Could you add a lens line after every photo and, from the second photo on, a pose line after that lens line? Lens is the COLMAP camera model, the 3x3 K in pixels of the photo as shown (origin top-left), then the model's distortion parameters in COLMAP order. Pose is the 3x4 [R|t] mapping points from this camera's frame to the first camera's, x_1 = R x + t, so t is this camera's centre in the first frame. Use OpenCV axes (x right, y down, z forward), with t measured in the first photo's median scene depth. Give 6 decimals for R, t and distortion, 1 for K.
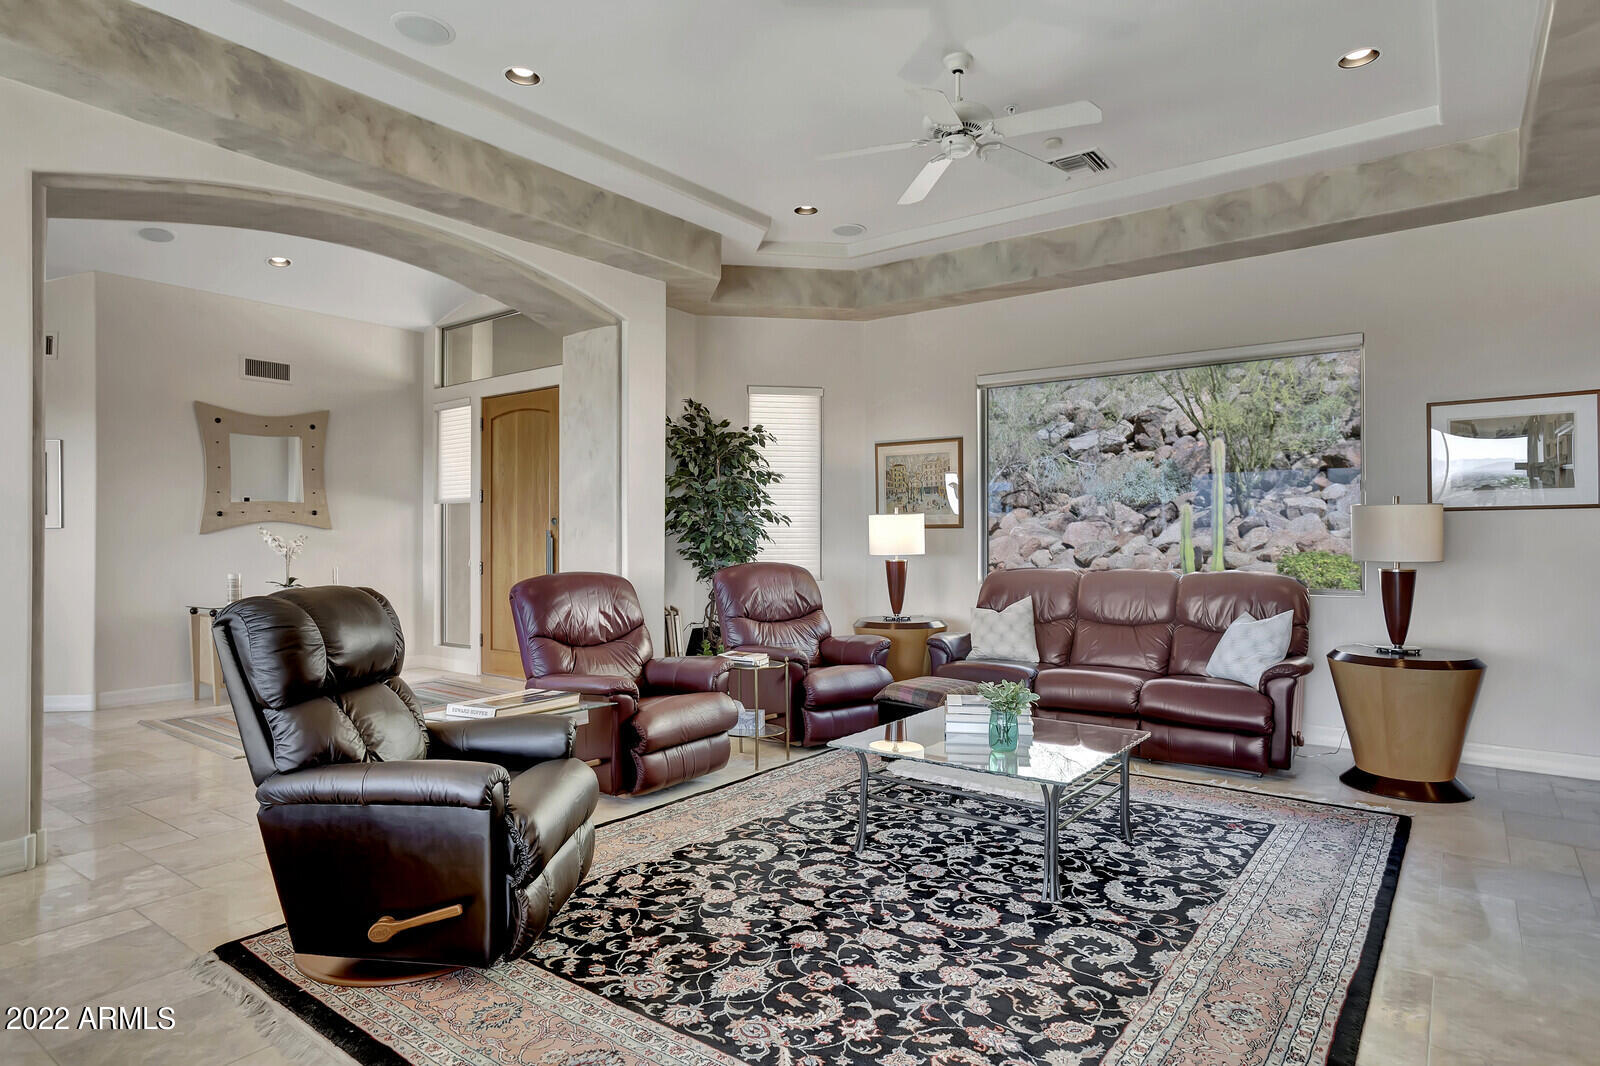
lens RADIAL K [[874.4, 0, 780.7], [0, 874.4, 506.6], [0, 0, 1]] dist [-0.043140, 0.045290]
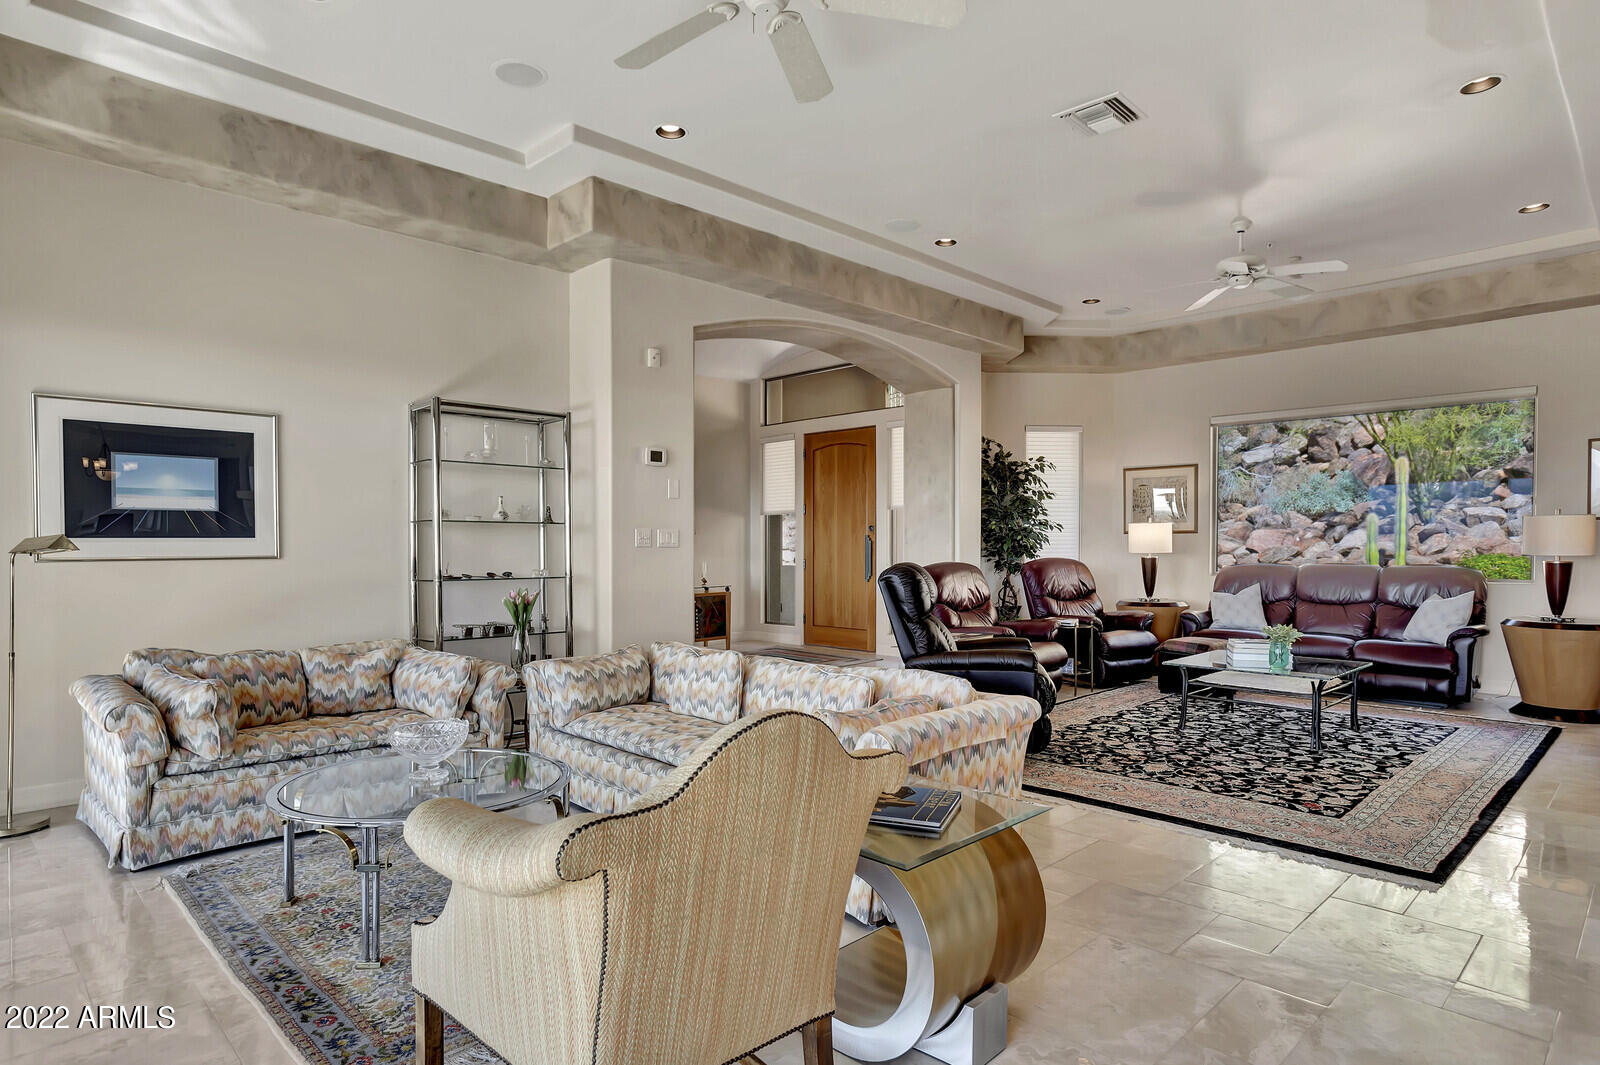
lens RADIAL K [[889.2, 0, 792.9], [0, 889.2, 540.1], [0, 0, 1]] dist [-0.025017, 0.035406]
pose [[0.993105, 0.000679, -0.117222, -0.274420], [0.002611, 0.999607, 0.027910, -0.004250], [0.117195, -0.028024, 0.992713, -0.452751]]
